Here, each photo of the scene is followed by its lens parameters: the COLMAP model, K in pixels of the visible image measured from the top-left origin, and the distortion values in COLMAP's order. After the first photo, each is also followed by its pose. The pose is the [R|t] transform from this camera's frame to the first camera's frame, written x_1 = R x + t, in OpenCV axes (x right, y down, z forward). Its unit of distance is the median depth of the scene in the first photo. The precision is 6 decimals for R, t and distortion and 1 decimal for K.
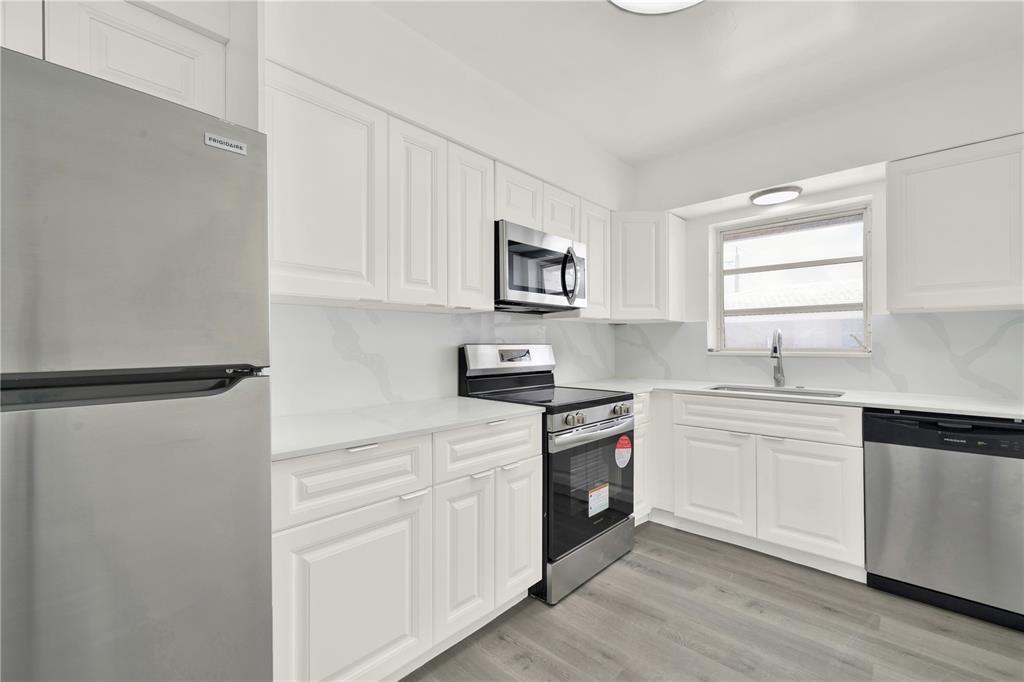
lens RADIAL K [[431.7, 0, 510.1], [0, 431.7, 343.4], [0, 0, 1]] dist [-0.001125, -0.000214]
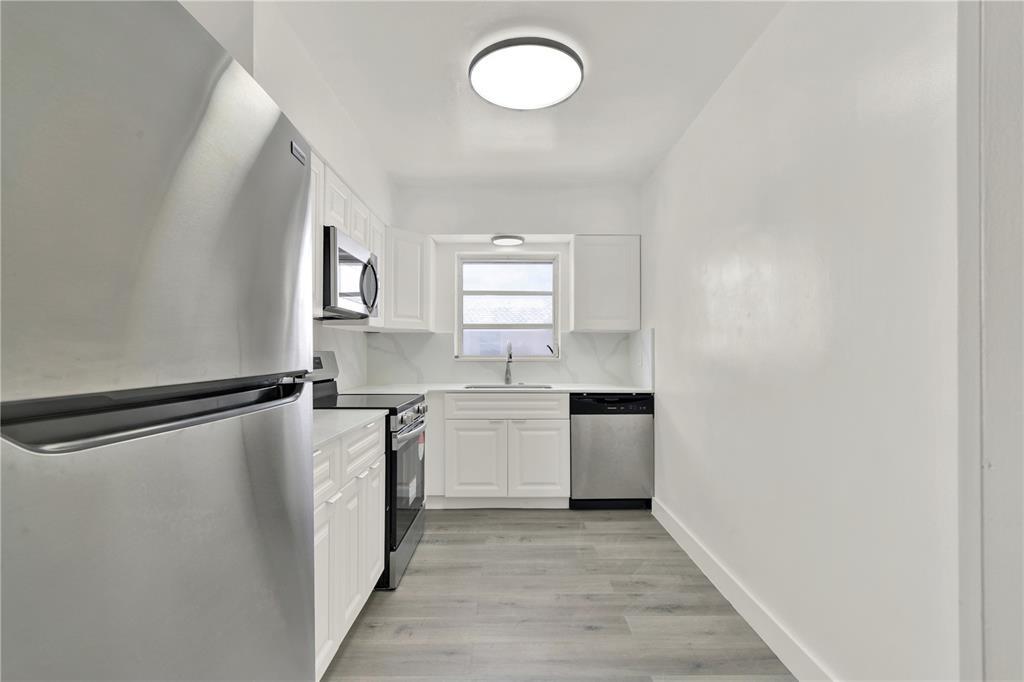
lens RADIAL K [[468.5, 0, 513.3], [0, 468.5, 347.0], [0, 0, 1]] dist [0.000035, 0.000017]
pose [[0.720772, 0.009200, 0.693111, -0.442382], [-0.003333, 0.999946, -0.009806, 0.000934], [-0.693164, 0.004758, 0.720764, -0.061921]]
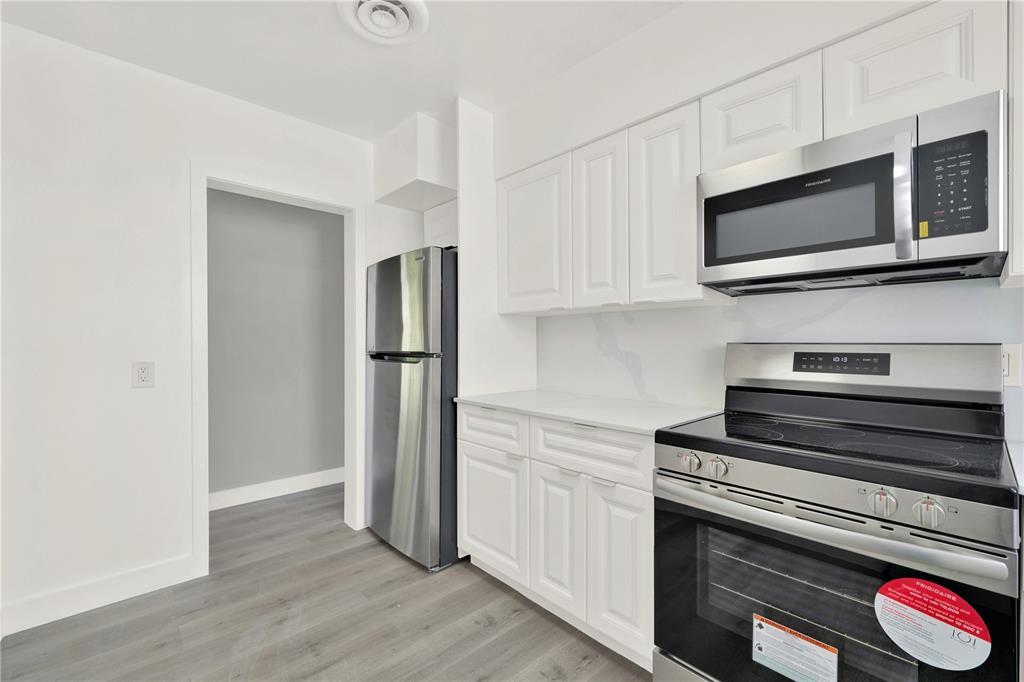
lens RADIAL K [[431.7, 0, 510.1], [0, 431.7, 343.4], [0, 0, 1]] dist [-0.001125, -0.000214]
pose [[-0.065835, 0.003576, -0.997824, 0.706909], [0.002941, 0.999990, 0.003390, -0.001402], [0.997826, -0.002711, -0.065845, 0.690197]]
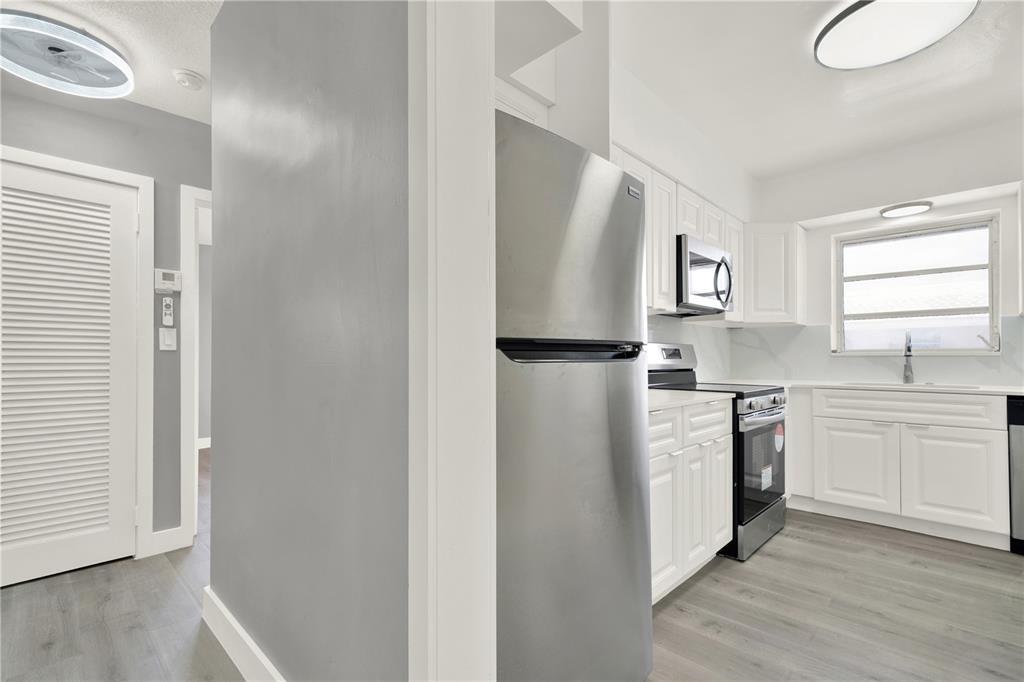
lens RADIAL K [[471.2, 0, 507.6], [0, 471.2, 353.7], [0, 0, 1]] dist [0.000572, 0.000516]
pose [[0.999782, 0.001505, -0.020818, -0.444772], [-0.001664, 0.999970, -0.007621, 0.043591], [0.020806, 0.007654, 0.999754, -0.262068]]
